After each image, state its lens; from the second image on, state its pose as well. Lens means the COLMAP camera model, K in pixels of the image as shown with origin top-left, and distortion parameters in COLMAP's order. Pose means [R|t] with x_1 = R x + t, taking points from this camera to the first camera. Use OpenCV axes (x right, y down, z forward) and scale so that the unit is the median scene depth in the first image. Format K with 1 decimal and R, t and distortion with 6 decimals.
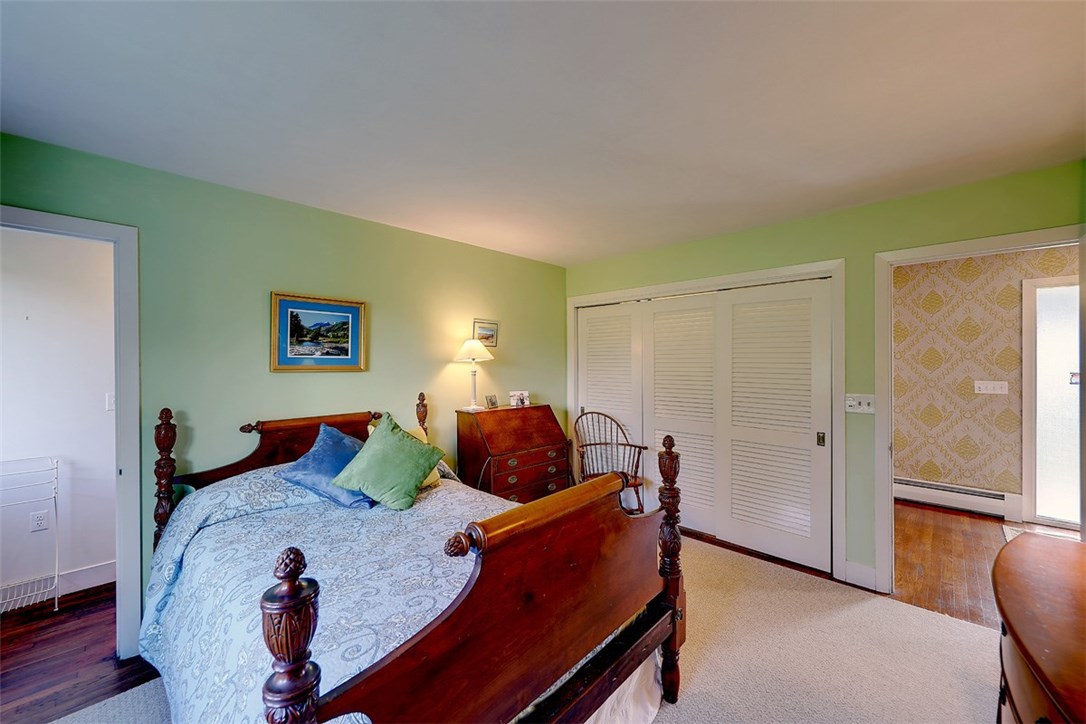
lens RADIAL K [[415.8, 0, 544.2], [0, 415.8, 363.2], [0, 0, 1]] dist [0.000805, -0.000163]
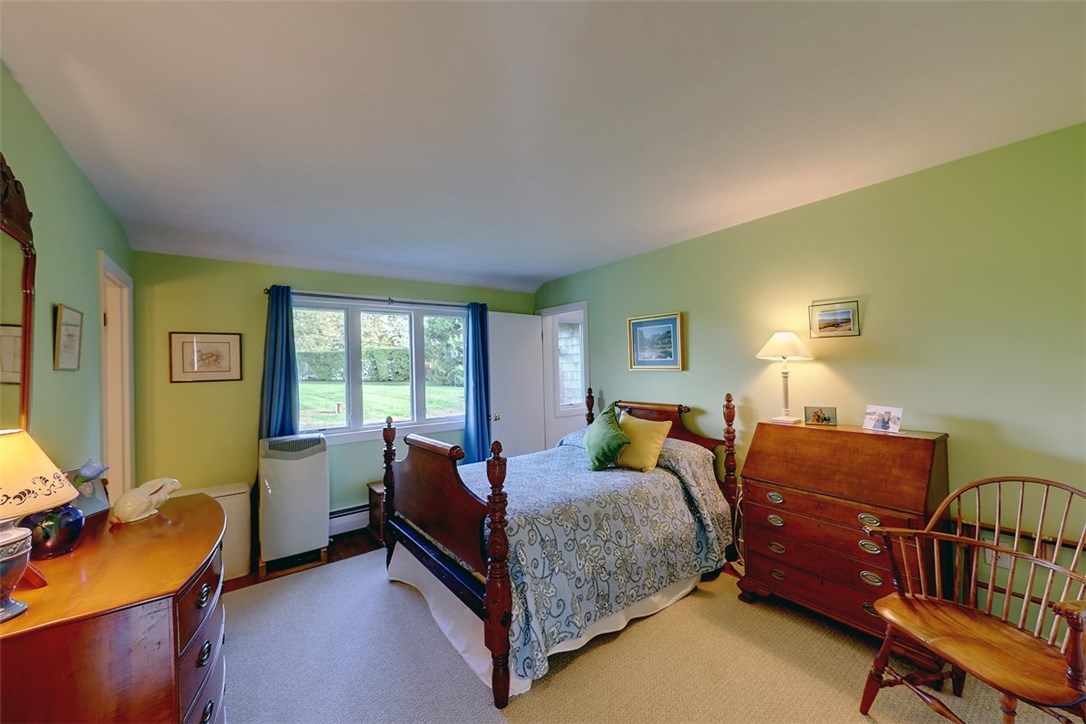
lens RADIAL K [[415.8, 0, 542.4], [0, 415.8, 362.4], [0, 0, 1]] dist [0.000805, -0.000163]
pose [[-0.154054, -0.004592, -0.988052, 0.727541], [0.018489, 0.999801, -0.007529, -0.002325], [0.987889, -0.019428, -0.153938, 0.722001]]
